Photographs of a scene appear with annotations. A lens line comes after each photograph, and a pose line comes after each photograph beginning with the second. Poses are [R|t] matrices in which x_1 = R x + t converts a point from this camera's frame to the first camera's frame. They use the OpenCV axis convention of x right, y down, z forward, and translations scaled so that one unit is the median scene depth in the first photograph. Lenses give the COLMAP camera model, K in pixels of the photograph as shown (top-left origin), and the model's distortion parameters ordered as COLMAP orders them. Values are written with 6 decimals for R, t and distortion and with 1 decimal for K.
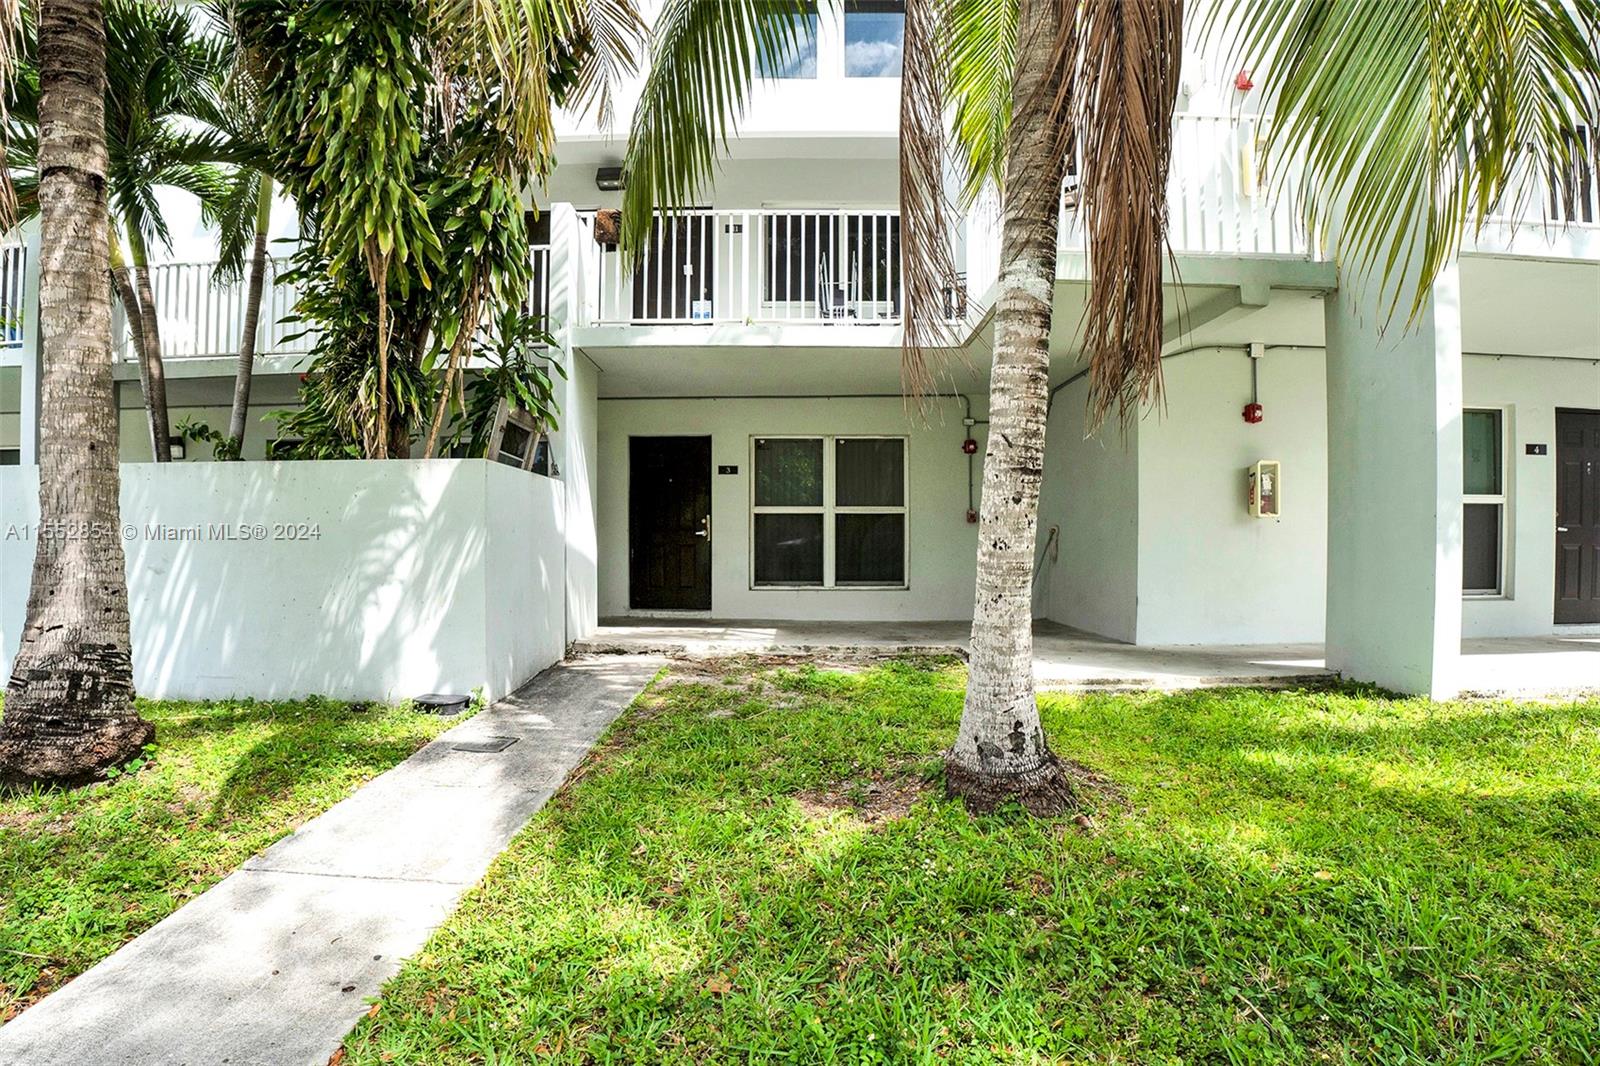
lens RADIAL K [[779.0, 0, 800.0], [0, 779.0, 533.0], [0, 0, 1]] dist [-0.104713, 0.019988]
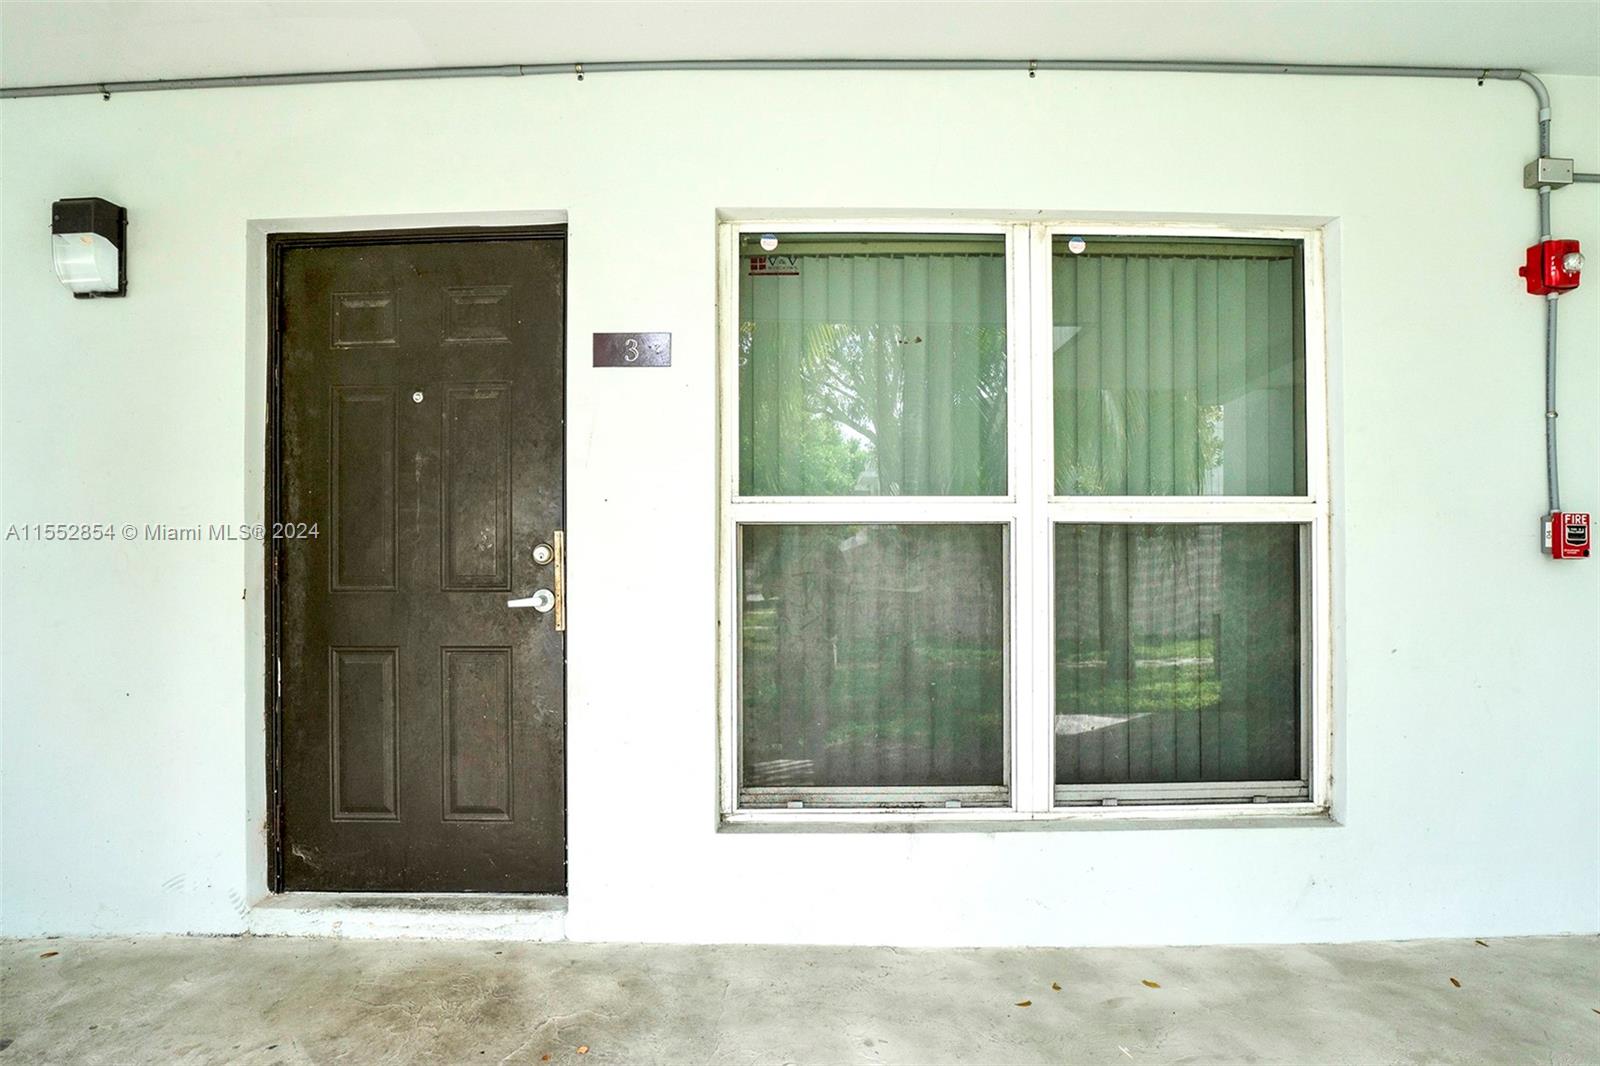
lens RADIAL K [[759.9, 0, 839.0], [0, 759.9, 558.8], [0, 0, 1]] dist [-0.056457, 0.005999]
pose [[0.999948, -0.004363, -0.009178, -0.027515], [0.004665, 0.999438, 0.033184, -0.025098], [0.009028, -0.033225, 0.999407, 0.873201]]
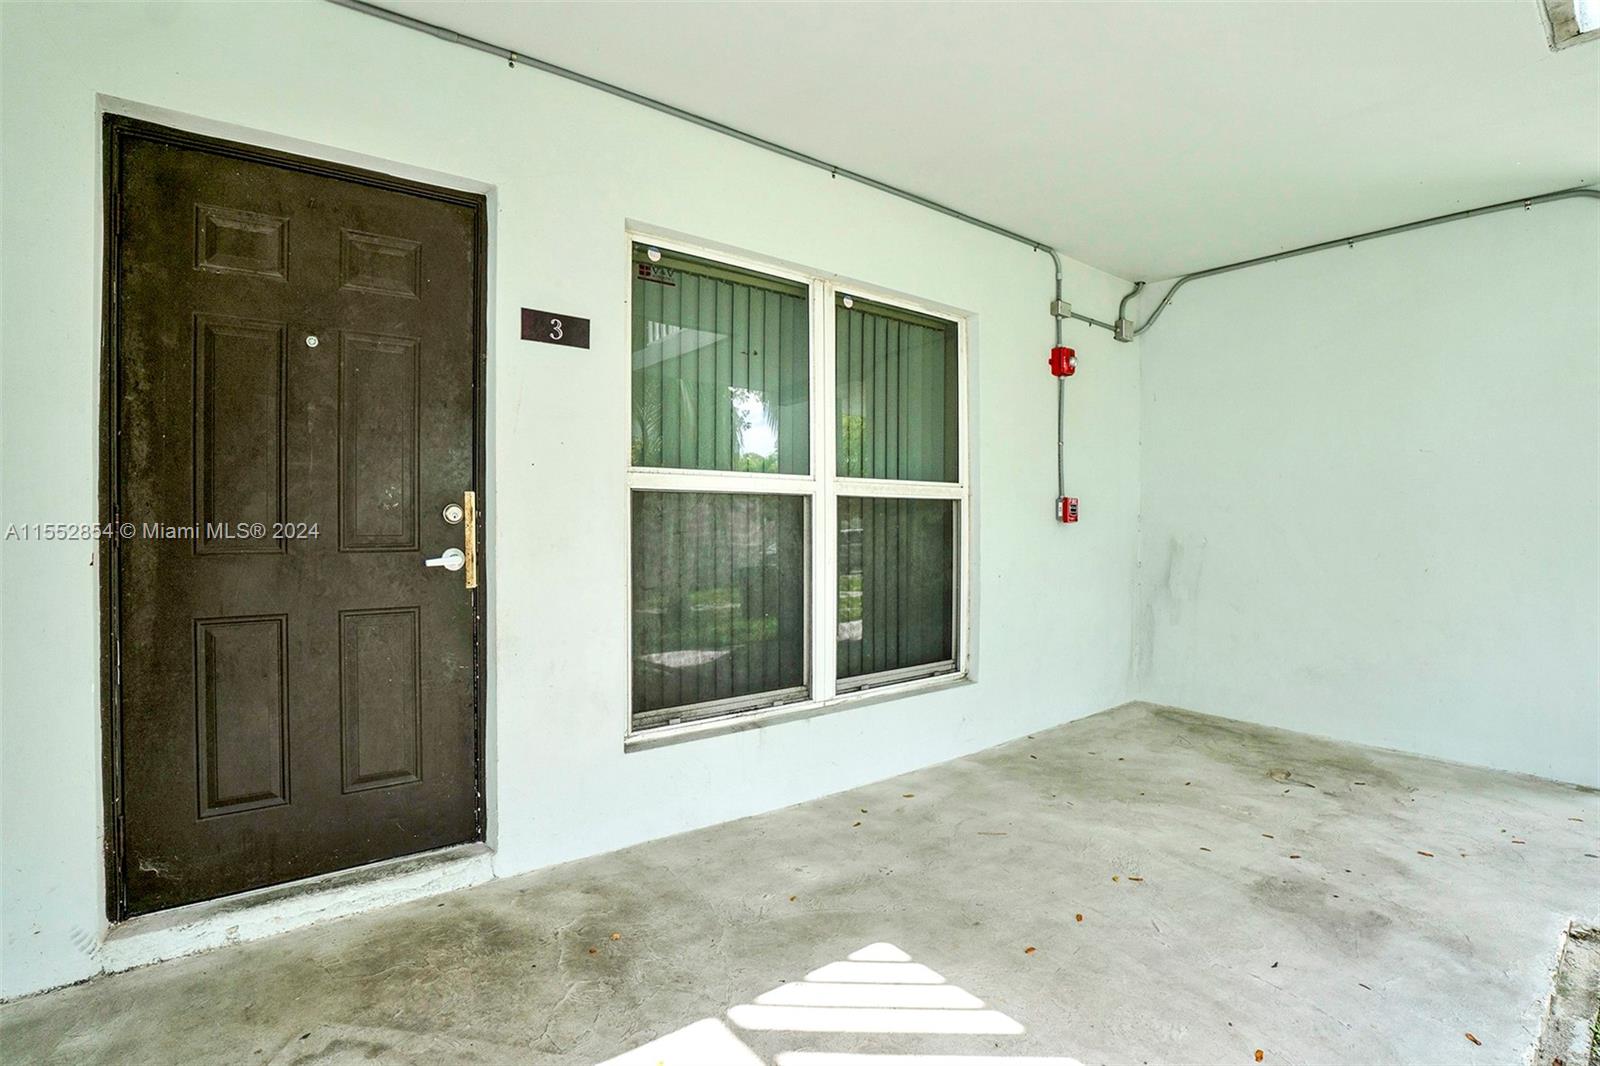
lens RADIAL K [[752.3, 0, 824.6], [0, 752.3, 526.1], [0, 0, 1]] dist [-0.092924, 0.013176]
pose [[0.783760, -0.001878, 0.621061, -0.207443], [-0.027245, 0.998929, 0.037402, -0.027614], [-0.620466, -0.046235, 0.782869, 0.846647]]
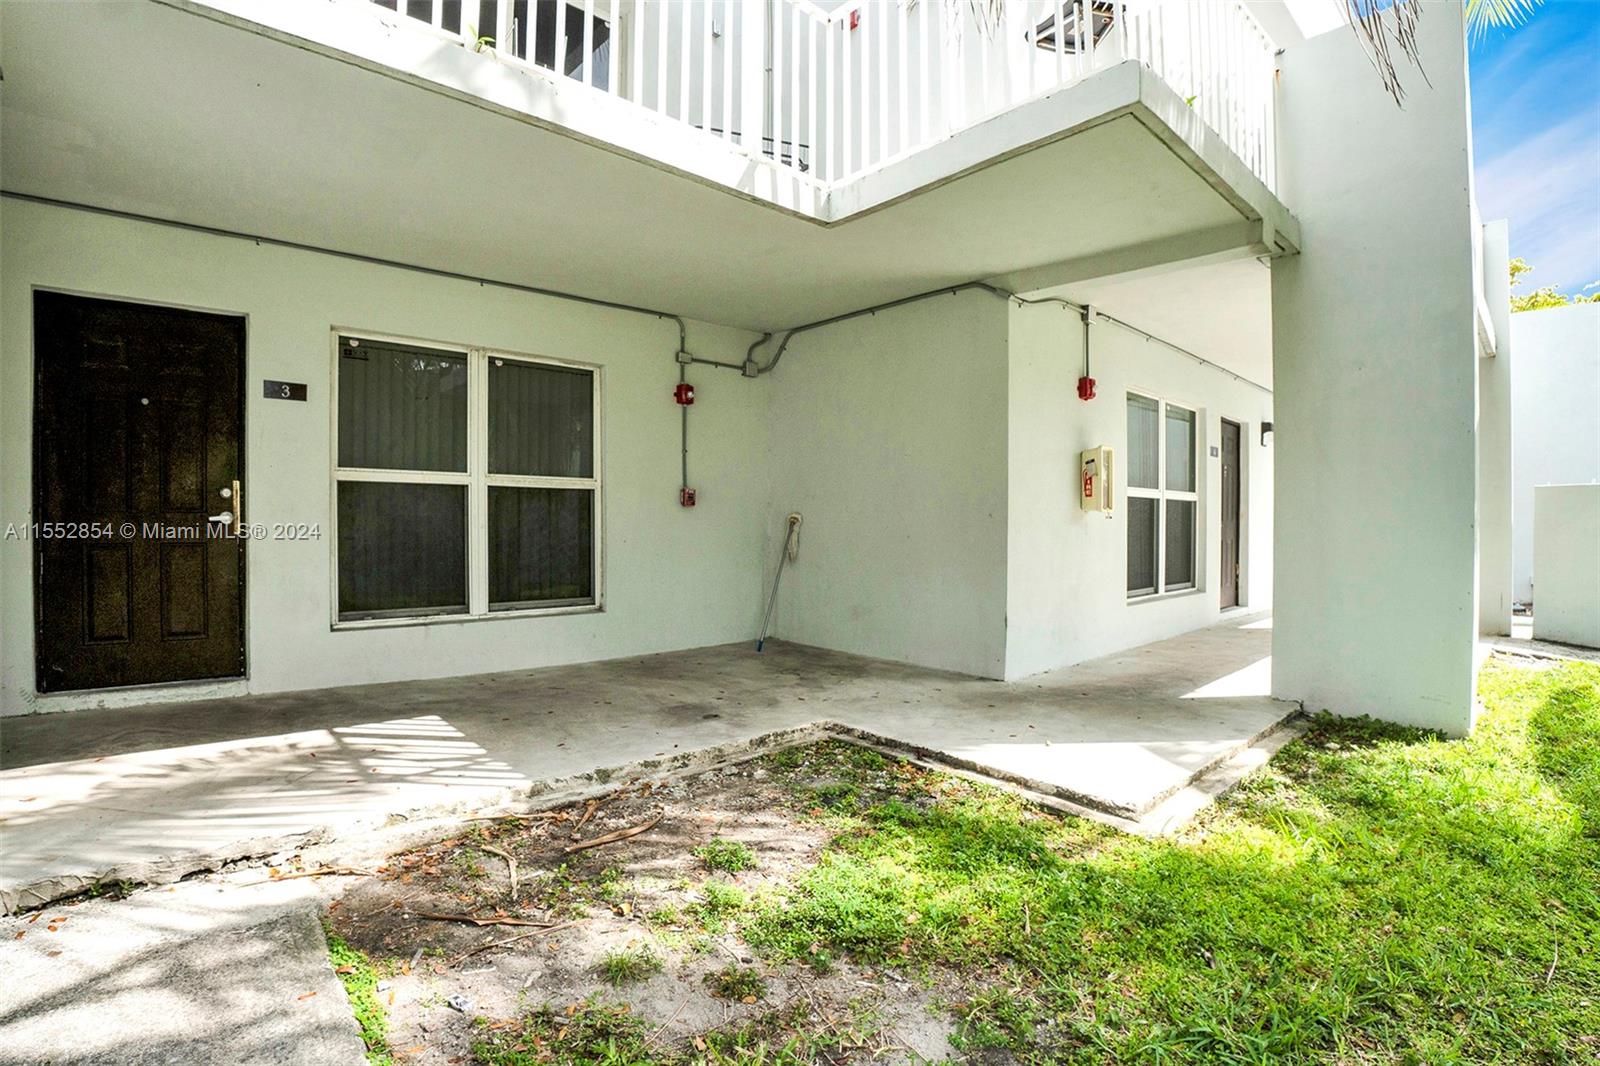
lens RADIAL K [[779.0, 0, 800.0], [0, 779.0, 533.0], [0, 0, 1]] dist [-0.104713, 0.019988]
pose [[0.729970, -0.004846, 0.683462, -0.202901], [-0.026231, 0.999040, 0.035099, -0.018406], [-0.682976, -0.043549, 0.729141, 0.496095]]
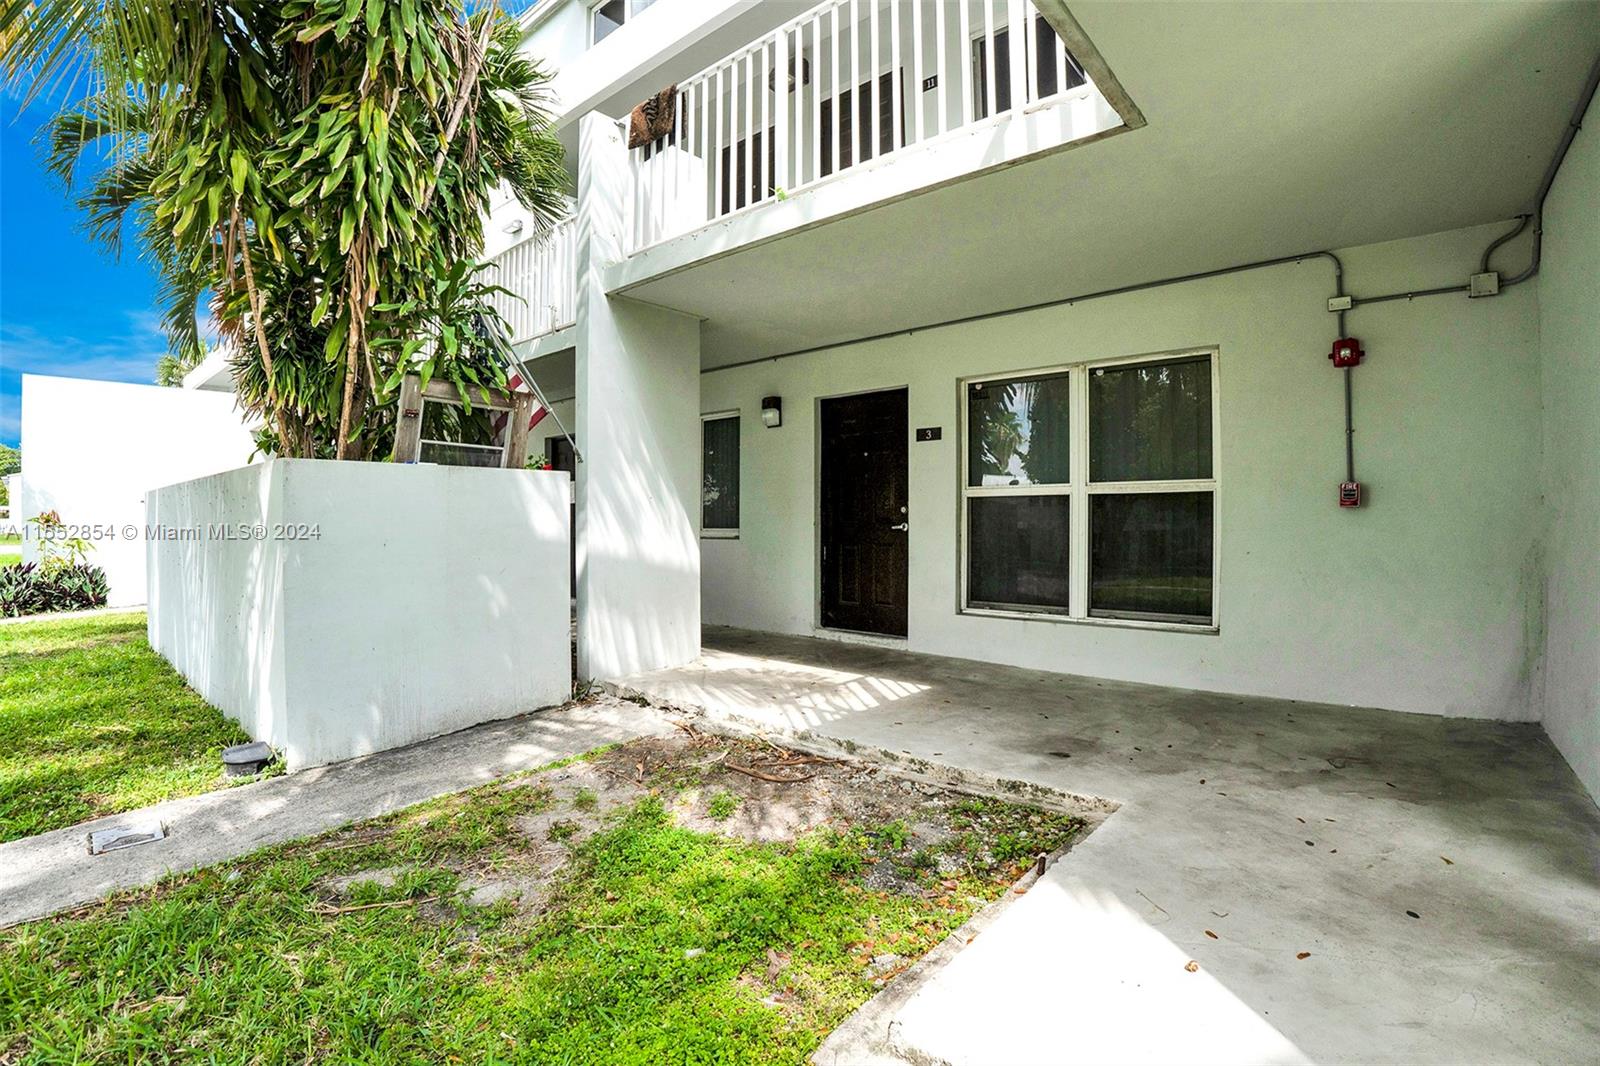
lens RADIAL K [[779.0, 0, 800.0], [0, 779.0, 533.0], [0, 0, 1]] dist [-0.104713, 0.019988]
pose [[0.749745, 0.005083, -0.661707, 0.313462], [0.024417, 0.999077, 0.035341, -0.025143], [0.661276, -0.042654, 0.748929, 0.479194]]
